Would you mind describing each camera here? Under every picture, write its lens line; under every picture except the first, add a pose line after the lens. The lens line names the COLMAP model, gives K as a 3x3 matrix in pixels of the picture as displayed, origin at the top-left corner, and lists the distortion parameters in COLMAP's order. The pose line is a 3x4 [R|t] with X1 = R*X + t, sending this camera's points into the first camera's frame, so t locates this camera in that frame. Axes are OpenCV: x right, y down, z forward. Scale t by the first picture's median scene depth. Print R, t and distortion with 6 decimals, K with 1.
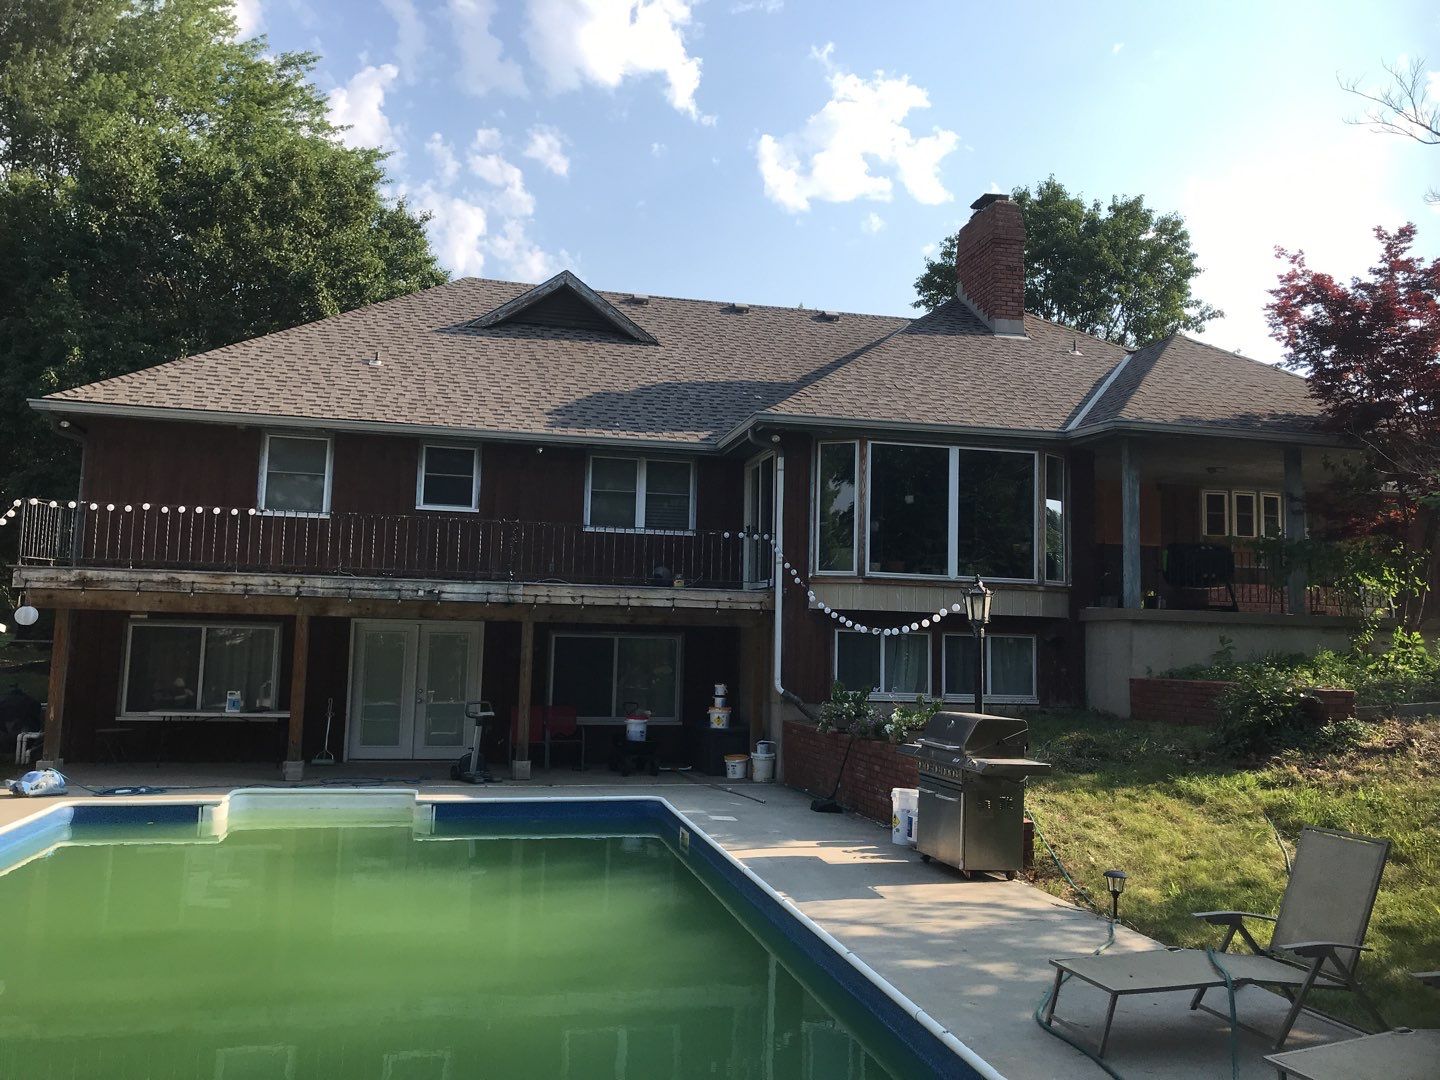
lens RADIAL K [[1179.8, 0, 760.3], [0, 1179.8, 515.0], [0, 0, 1]] dist [0.082603, -0.001764]
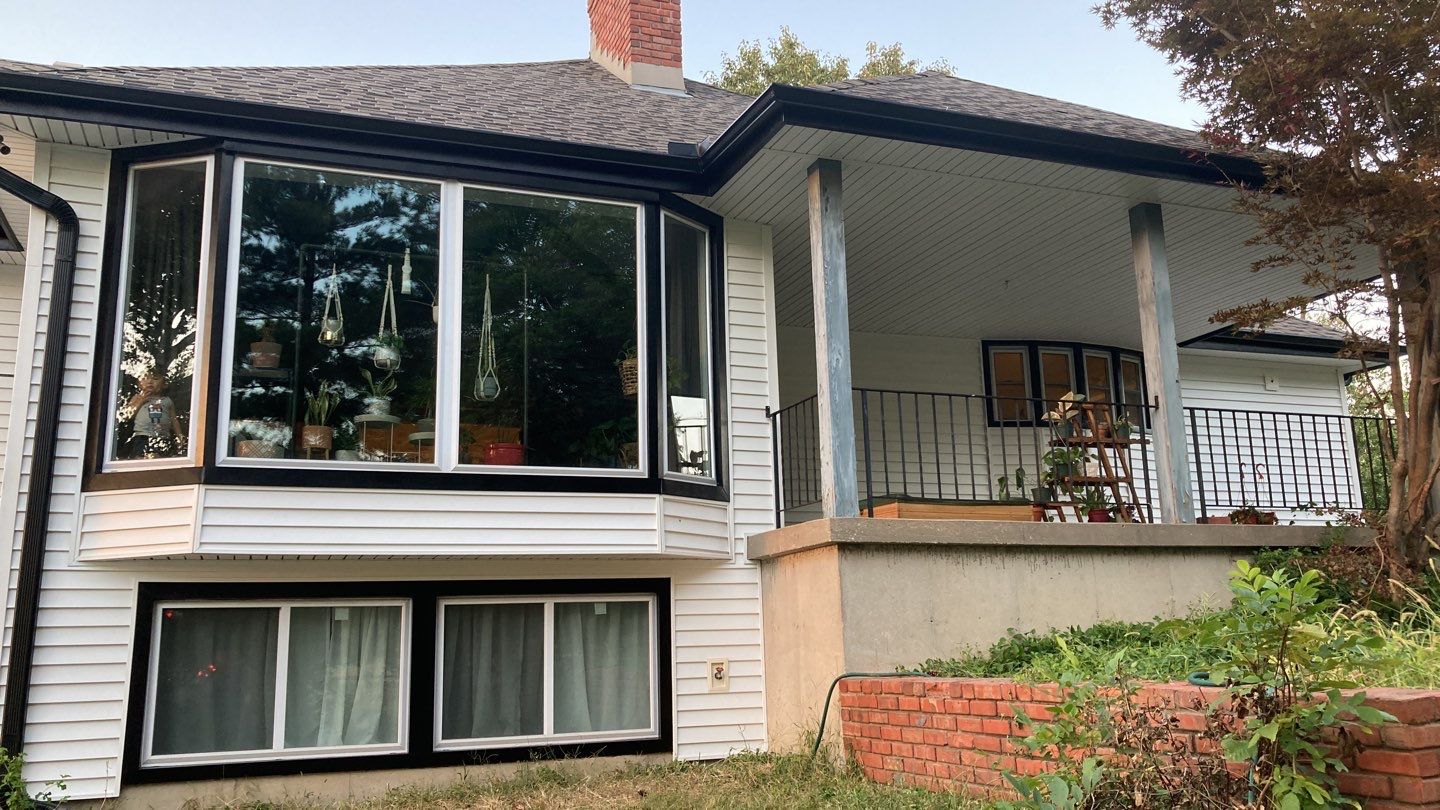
lens RADIAL K [[1187.8, 0, 705.5], [0, 1187.8, 398.2], [0, 0, 1]] dist [0.113121, -0.260484]
pose [[0.992808, -0.027203, 0.116583, 0.232425], [0.038105, 0.995000, -0.092325, 0.079893], [-0.113489, 0.096103, 0.988880, 0.614471]]
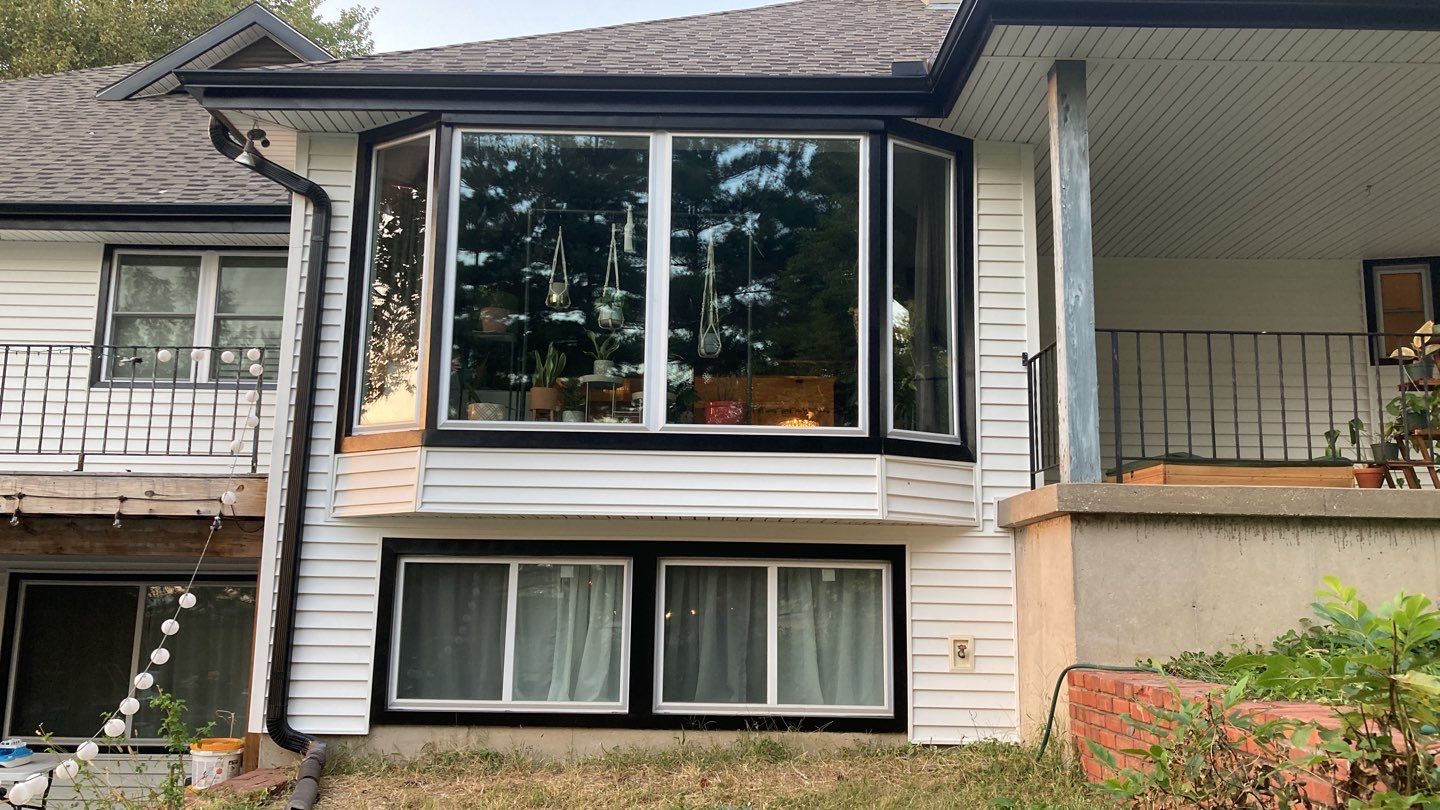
lens RADIAL K [[1187.8, 0, 705.5], [0, 1187.8, 398.2], [0, 0, 1]] dist [0.113121, -0.260484]
pose [[0.967507, -0.051037, -0.247639, 0.323675], [0.037095, 0.997470, -0.060644, 0.076820], [0.250107, 0.049487, 0.966953, 0.656969]]
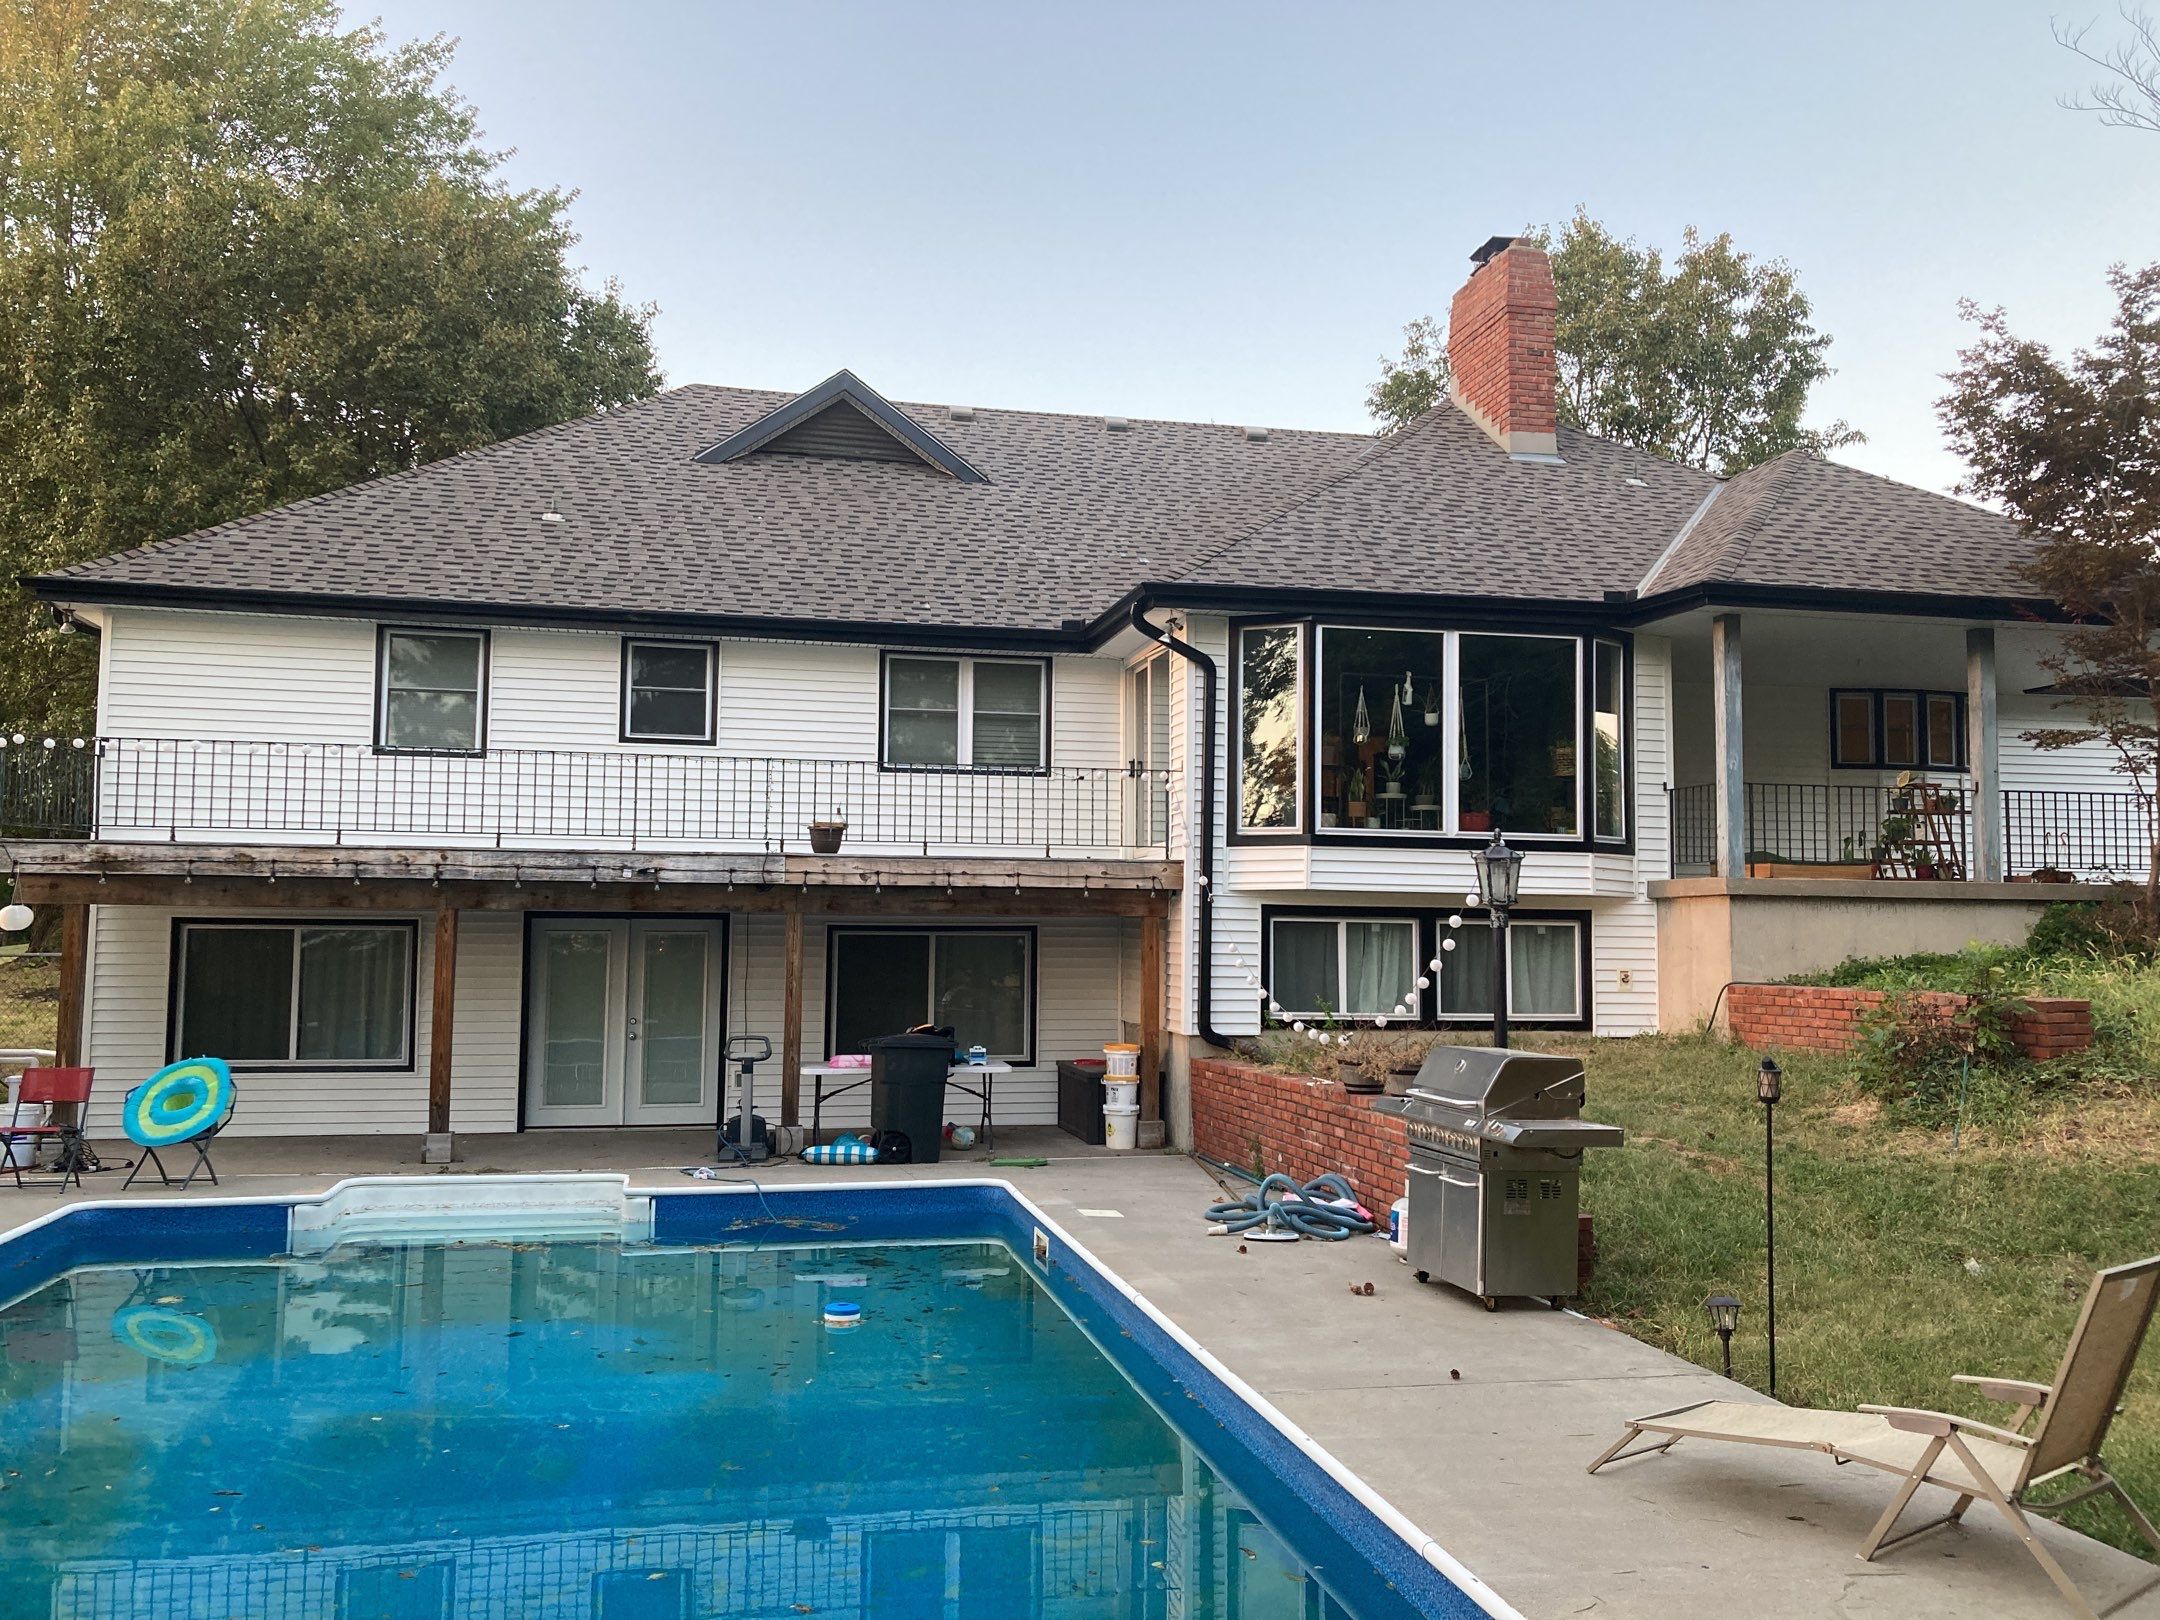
lens RADIAL K [[1735.8, 0, 1080.0], [0, 1735.8, 810.0], [0, 0, 1]] dist [0.008278, -0.004624]
pose [[0.999031, -0.016326, -0.040877, -0.000241], [0.017827, 0.999170, 0.036628, 0.001468], [0.040246, -0.037321, 0.998493, 0.053980]]
